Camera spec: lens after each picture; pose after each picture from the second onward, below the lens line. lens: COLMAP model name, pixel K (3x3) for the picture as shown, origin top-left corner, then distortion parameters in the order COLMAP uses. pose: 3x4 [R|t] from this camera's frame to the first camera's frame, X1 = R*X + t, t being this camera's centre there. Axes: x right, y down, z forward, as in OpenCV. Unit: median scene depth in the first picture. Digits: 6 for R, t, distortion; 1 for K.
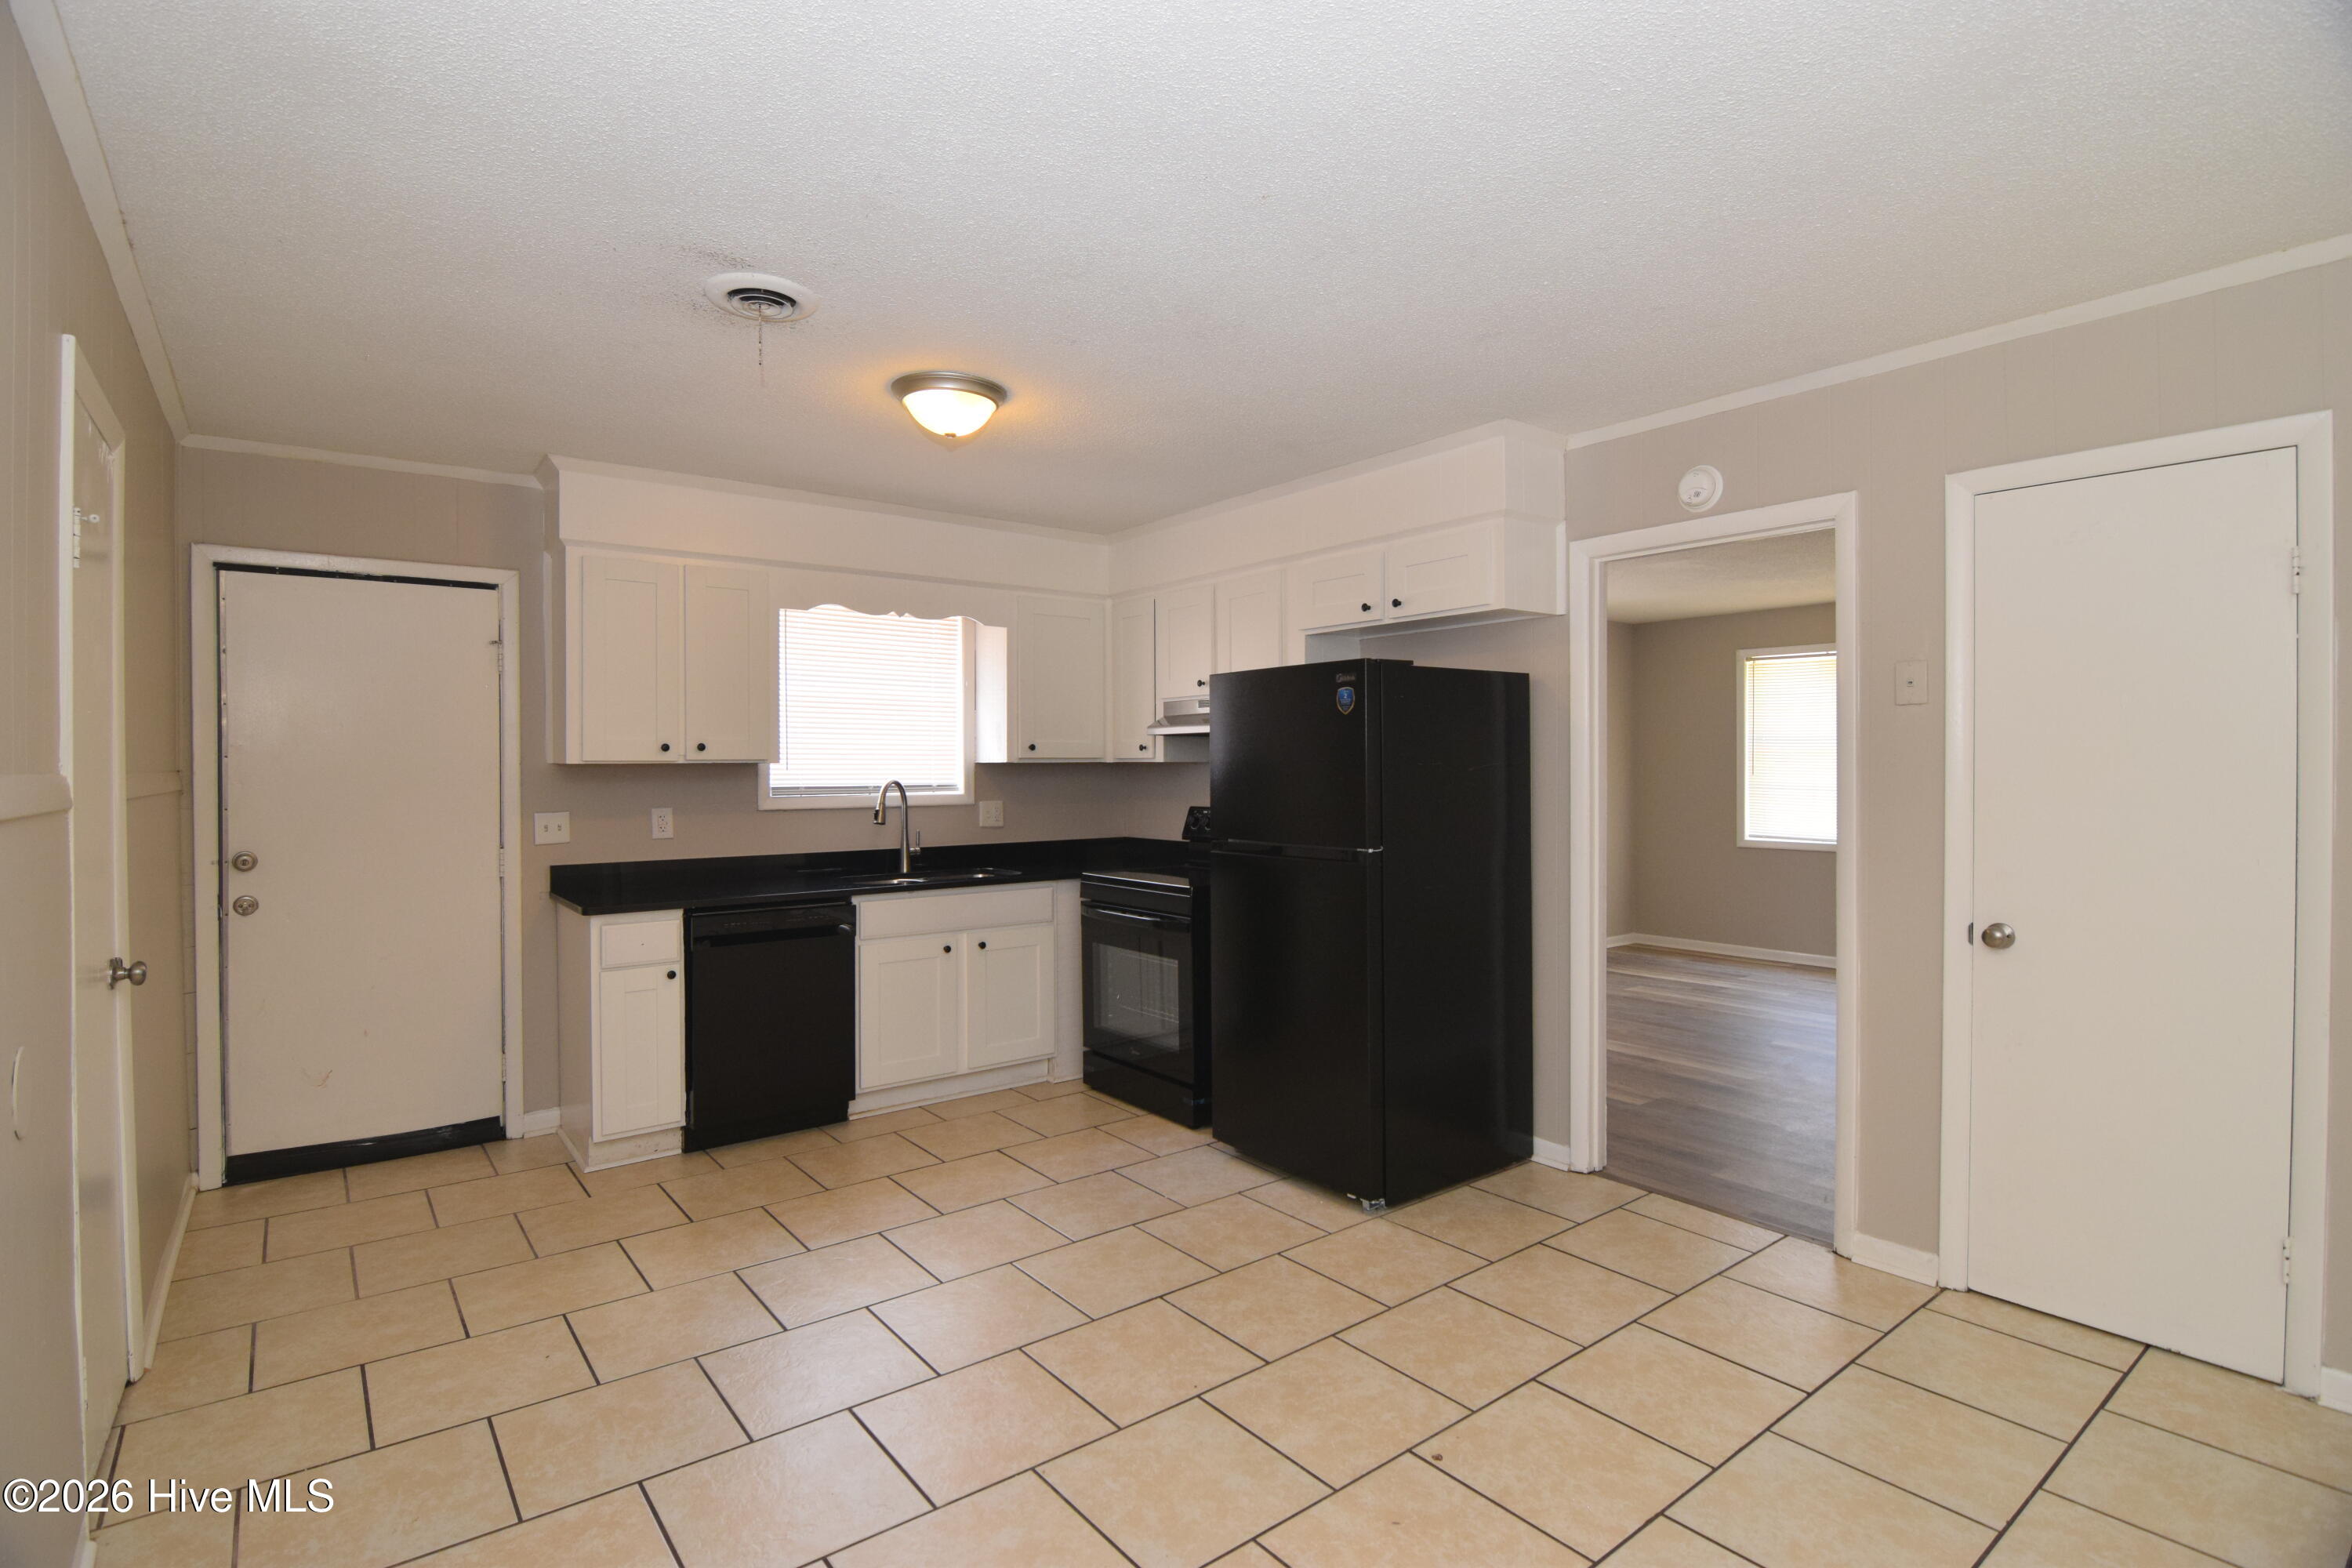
lens RADIAL K [[1142.8, 0, 1229.3], [0, 1142.8, 780.0], [0, 0, 1]] dist [0.002827, 0.000751]
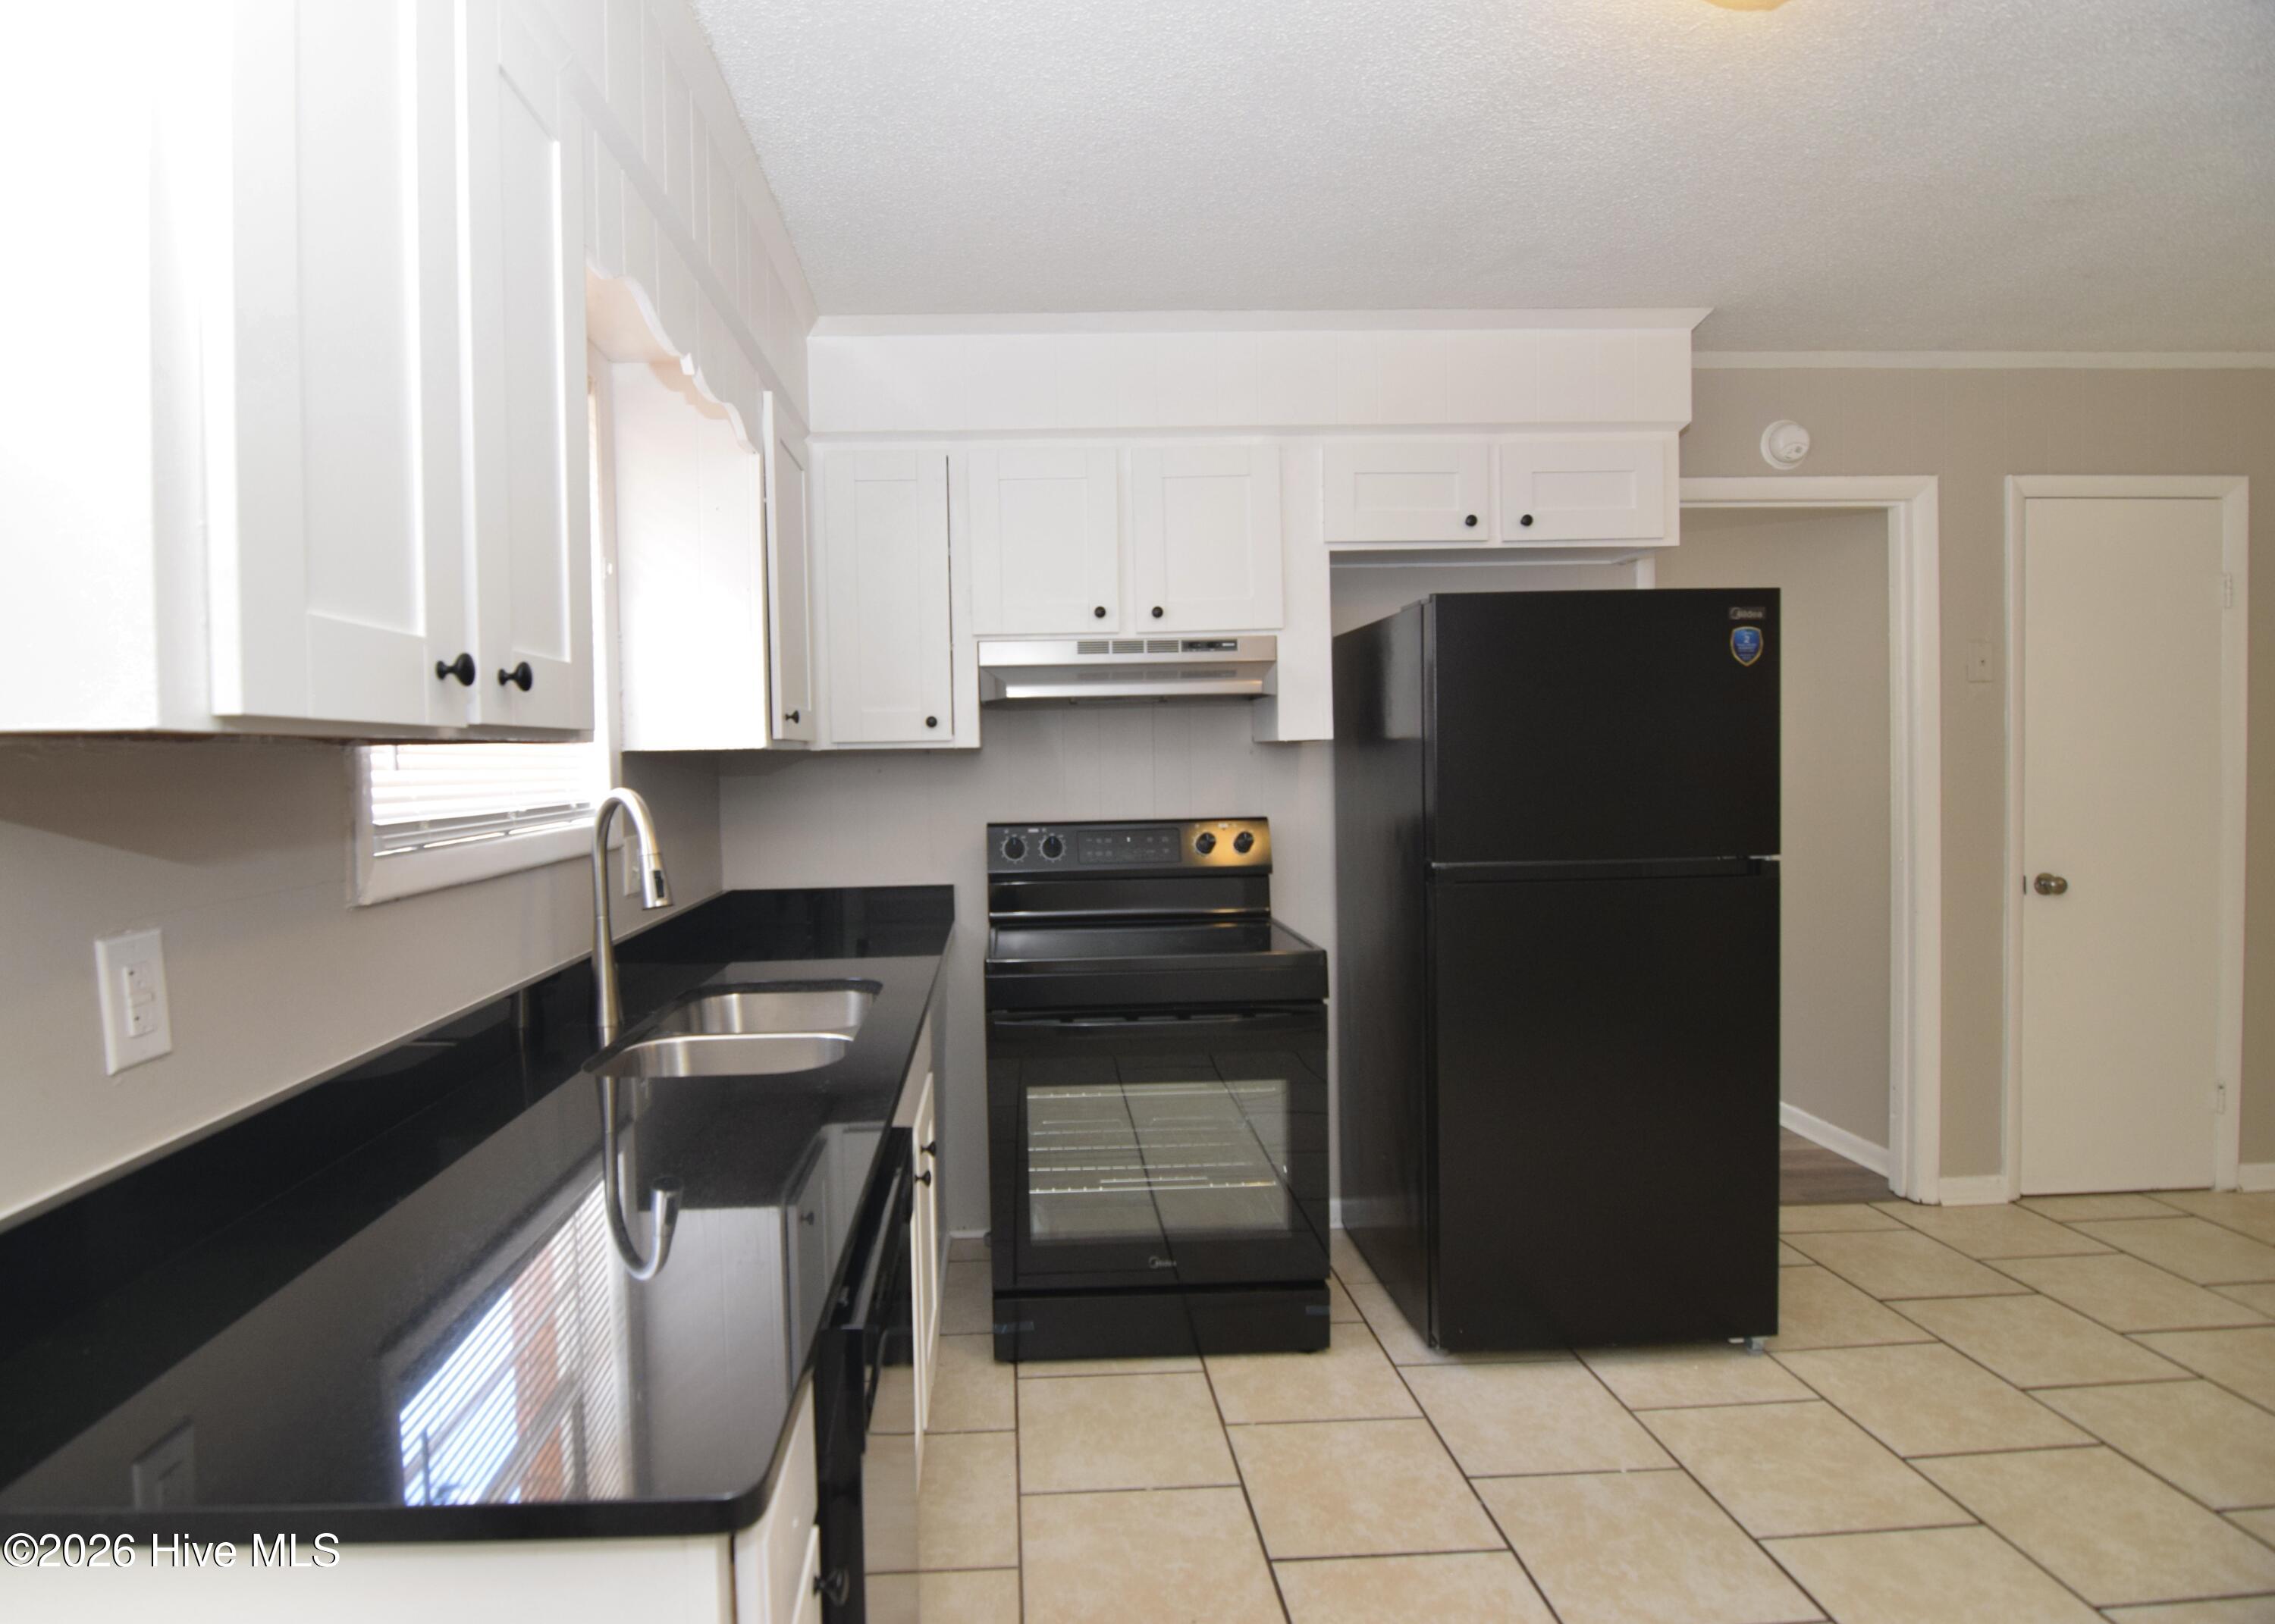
lens RADIAL K [[1187.6, 0, 1135.2], [0, 1187.6, 795.8], [0, 0, 1]] dist [0.000303, -0.011219]
pose [[0.605719, -0.035569, 0.794883, -0.700623], [0.027873, 0.999336, 0.023478, -0.005012], [-0.795190, 0.007935, 0.606309, 0.848461]]
